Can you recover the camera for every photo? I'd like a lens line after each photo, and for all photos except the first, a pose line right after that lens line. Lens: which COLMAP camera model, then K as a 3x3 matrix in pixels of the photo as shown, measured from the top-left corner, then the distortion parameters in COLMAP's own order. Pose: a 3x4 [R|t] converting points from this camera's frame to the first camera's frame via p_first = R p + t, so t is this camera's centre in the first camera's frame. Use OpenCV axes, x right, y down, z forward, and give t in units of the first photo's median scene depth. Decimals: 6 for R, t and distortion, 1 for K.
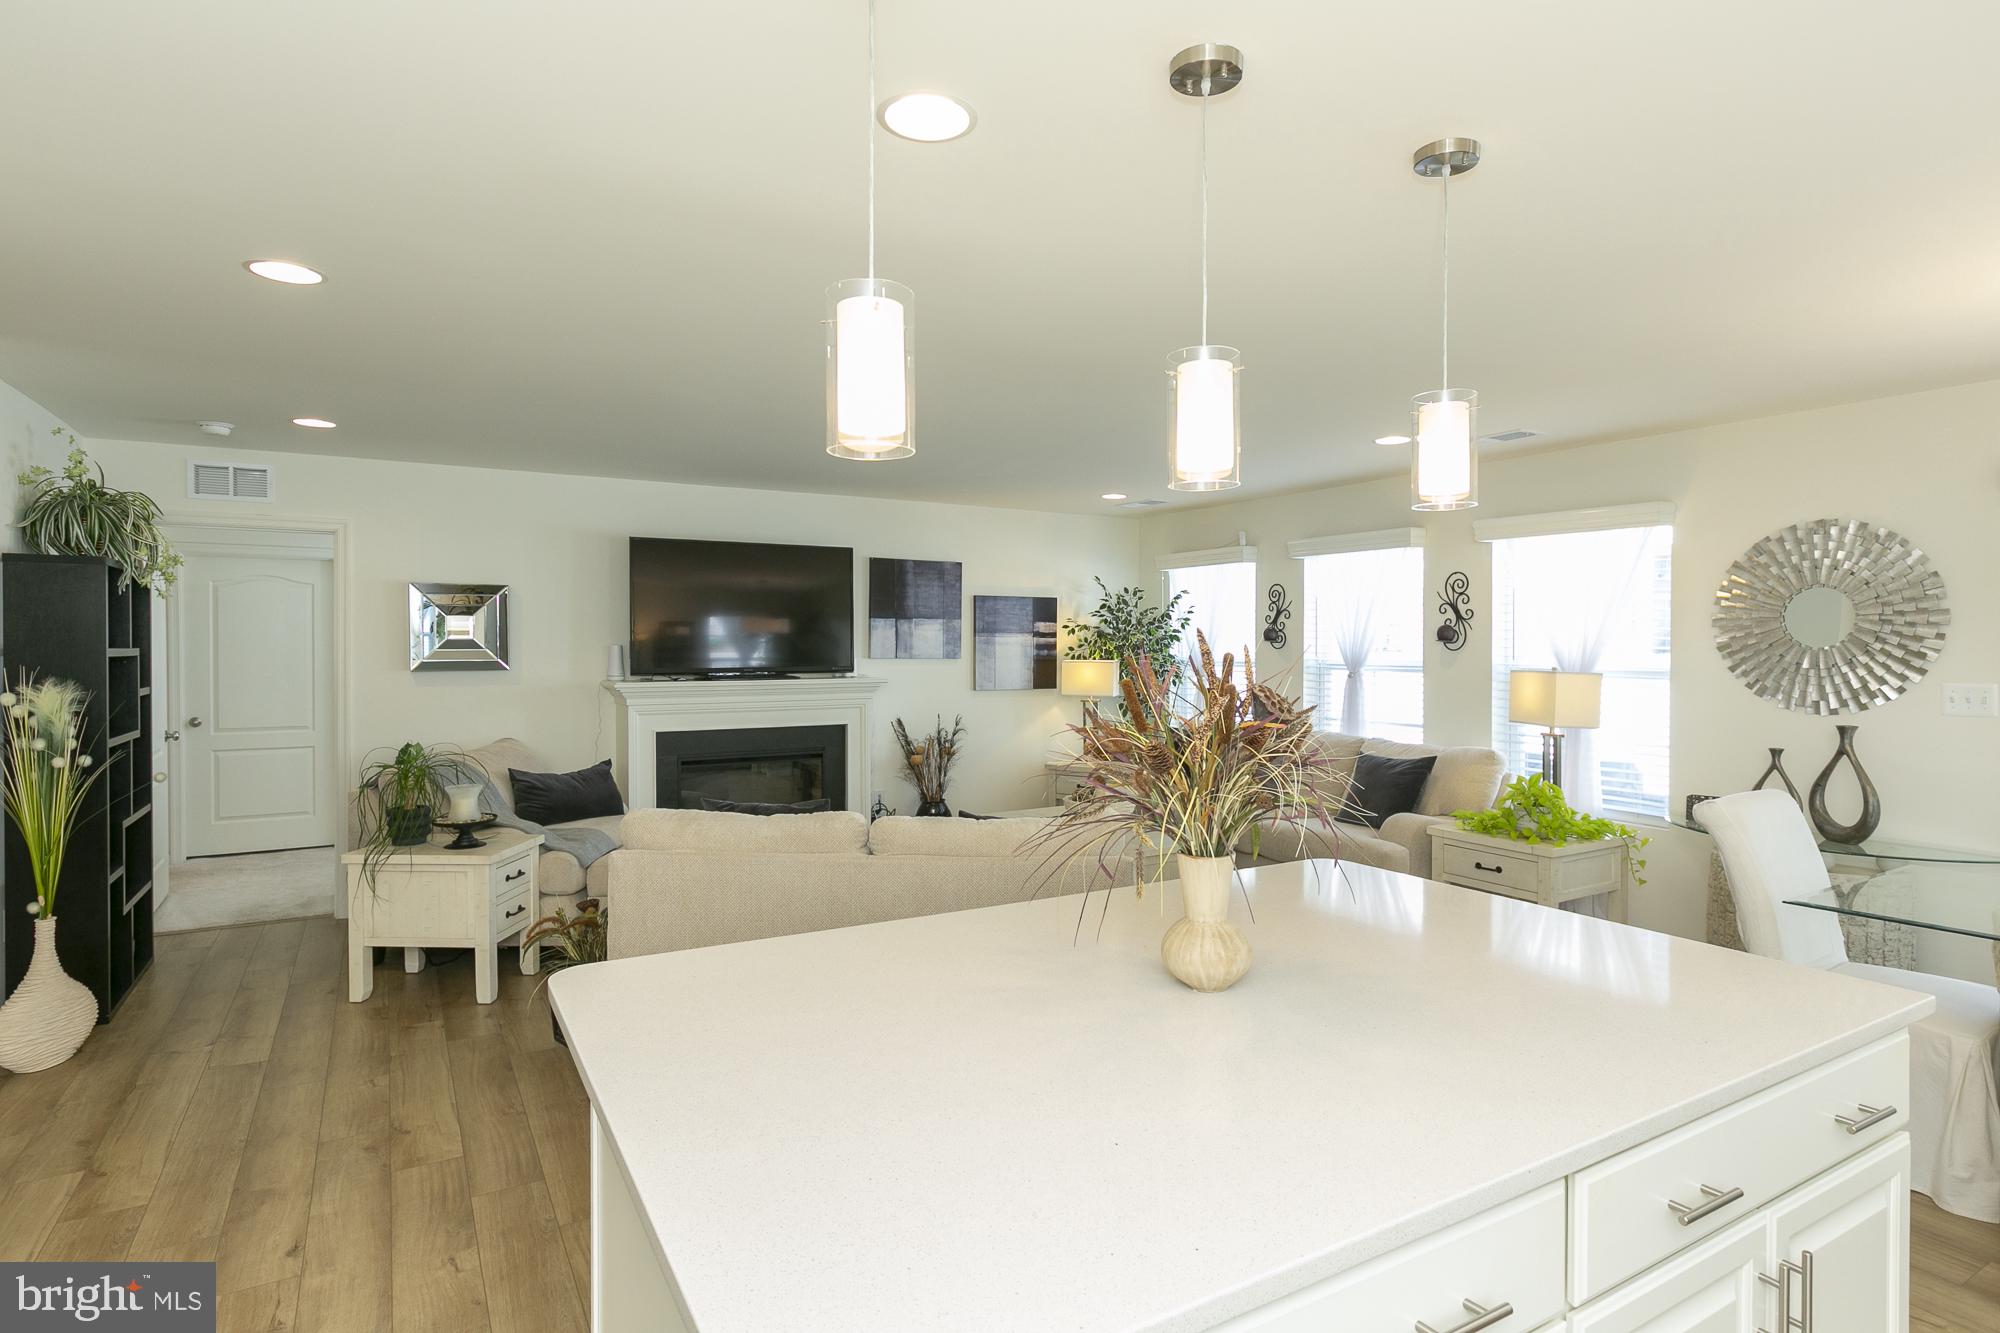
lens RADIAL K [[1020.1, 0, 983.8], [0, 1020.1, 674.3], [0, 0, 1]] dist [0.010539, -0.005586]
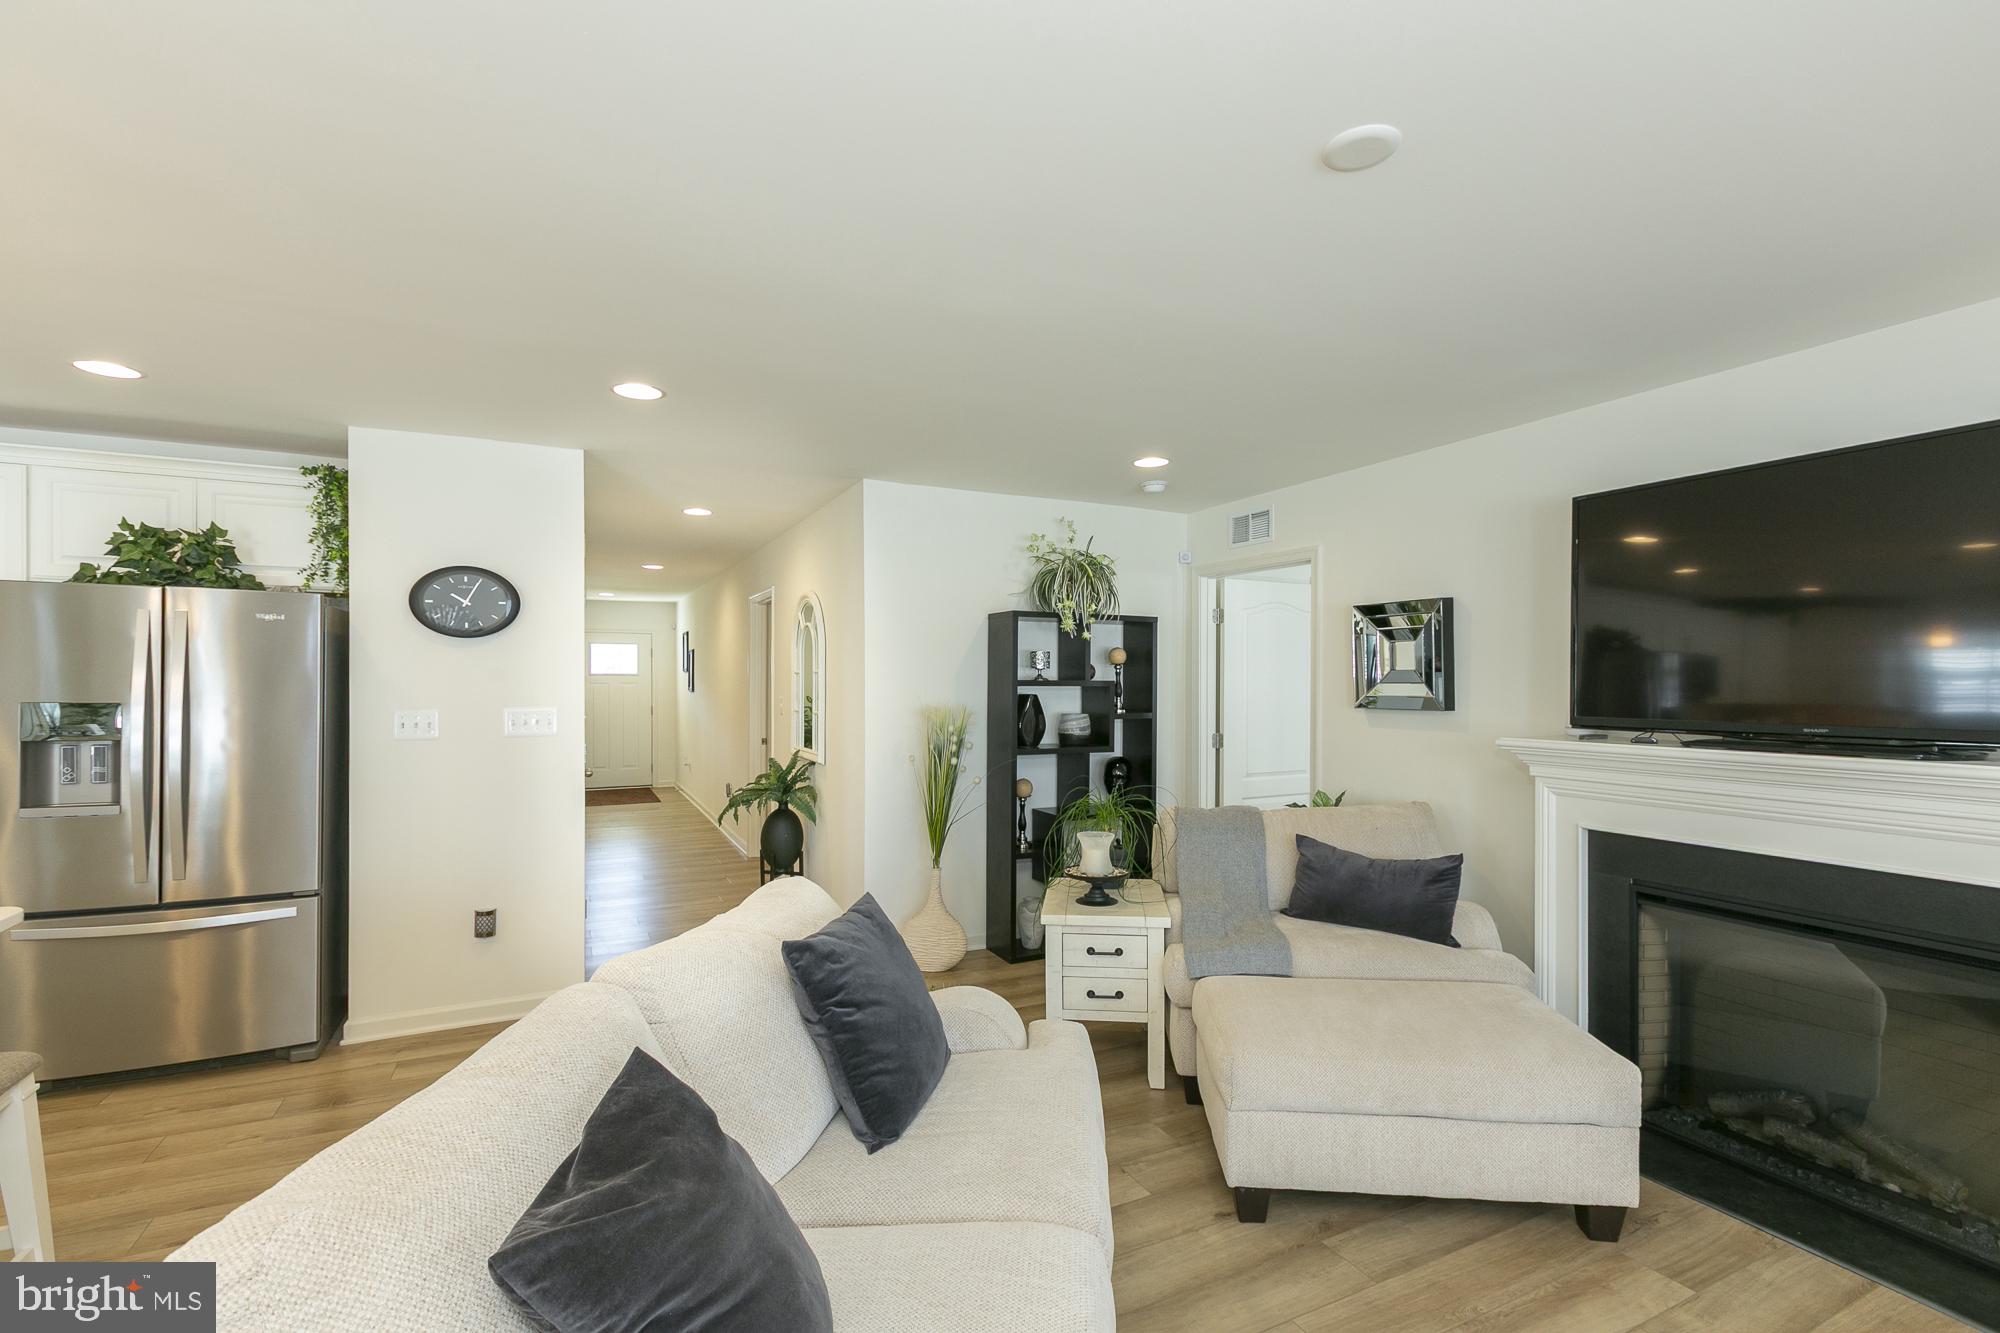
lens RADIAL K [[895.1, 0, 1002.1], [0, 895.1, 682.0], [0, 0, 1]] dist [-0.000787, -0.000711]
pose [[-0.055412, -0.002193, -0.998461, 0.181465], [-0.032076, 0.999485, -0.000416, -0.013263], [0.997948, 0.032003, -0.055454, 0.622543]]
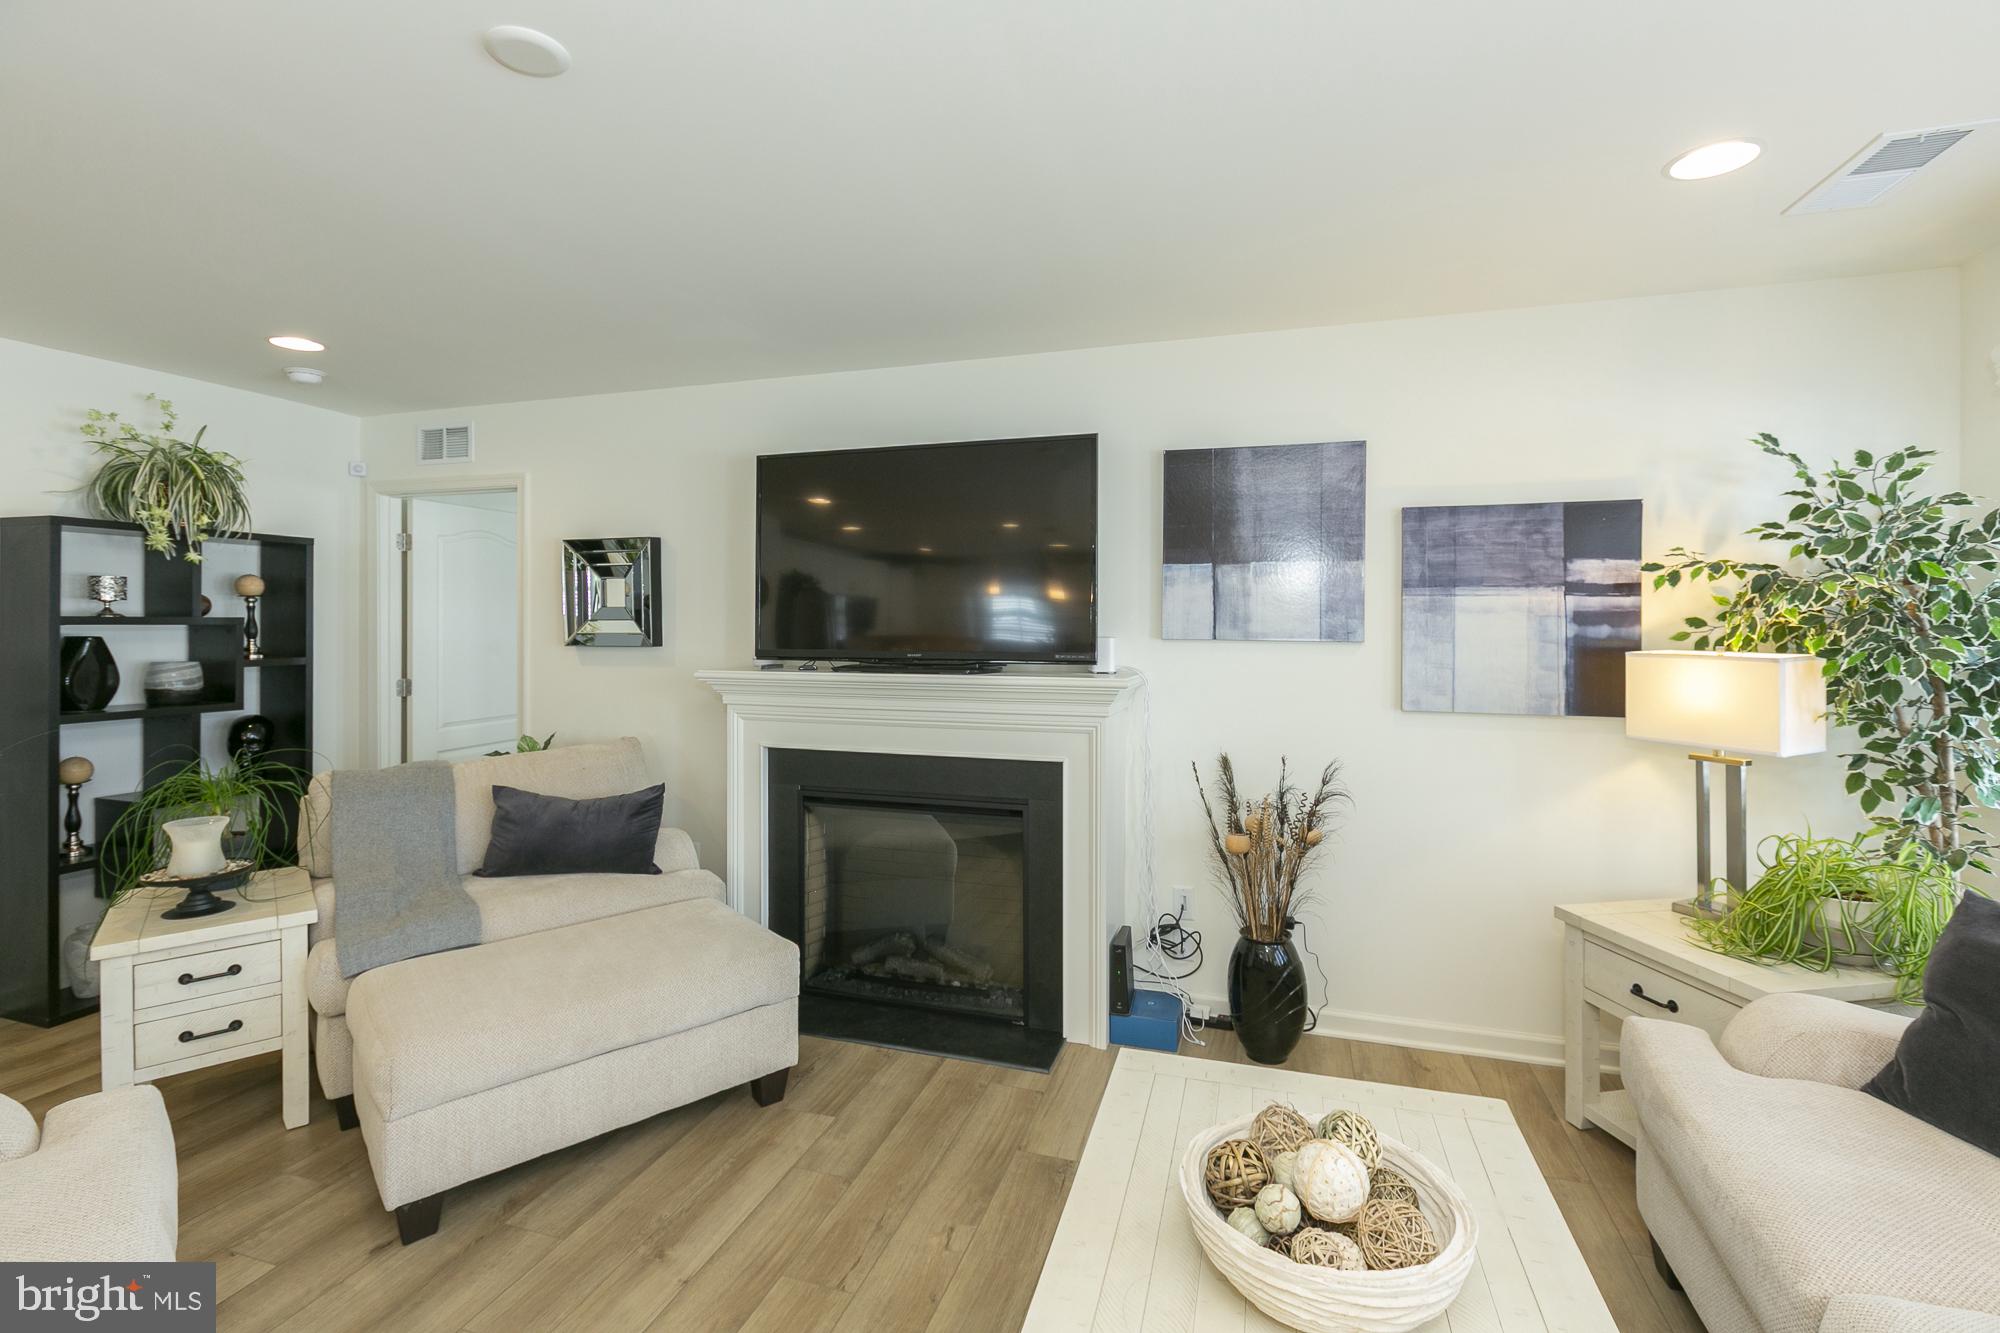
lens RADIAL K [[895.1, 0, 999.2], [0, 895.1, 622.2], [0, 0, 1]] dist [-0.000787, -0.000711]
pose [[0.681032, 0.000600, -0.732253, 0.183651], [-0.021636, 0.999580, -0.019303, -0.013913], [0.731934, 0.028989, 0.680759, 0.638164]]
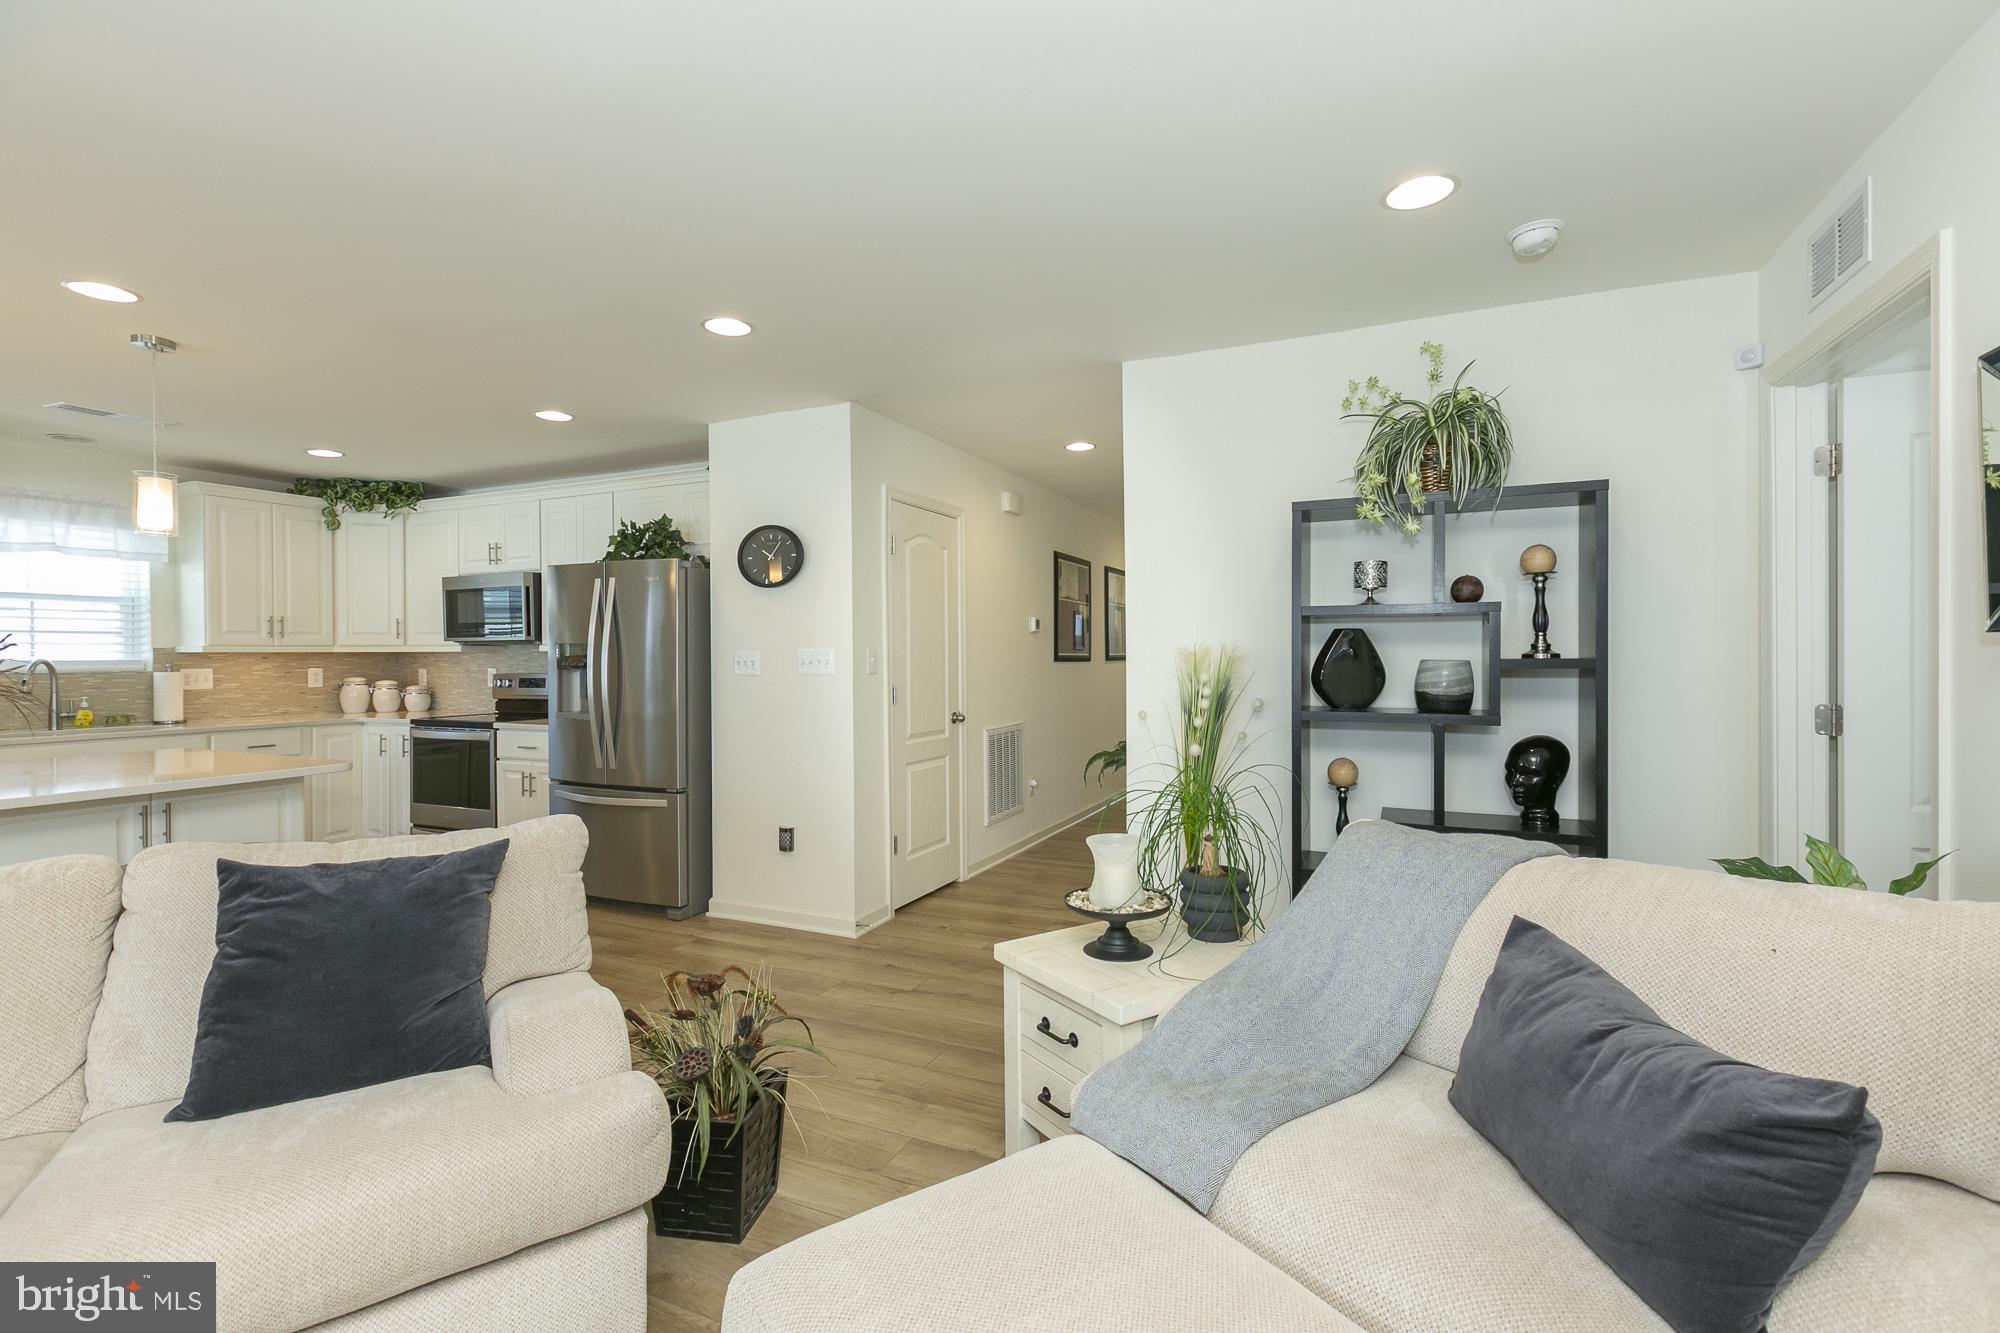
lens RADIAL K [[895.1, 0, 1006.4], [0, 895.1, 658.5], [0, 0, 1]] dist [-0.000787, -0.000711]
pose [[-0.810713, 0.004818, -0.585424, -0.111837], [-0.013328, 0.999555, 0.026683, 0.000641], [0.585292, 0.029435, -0.810288, 0.871393]]
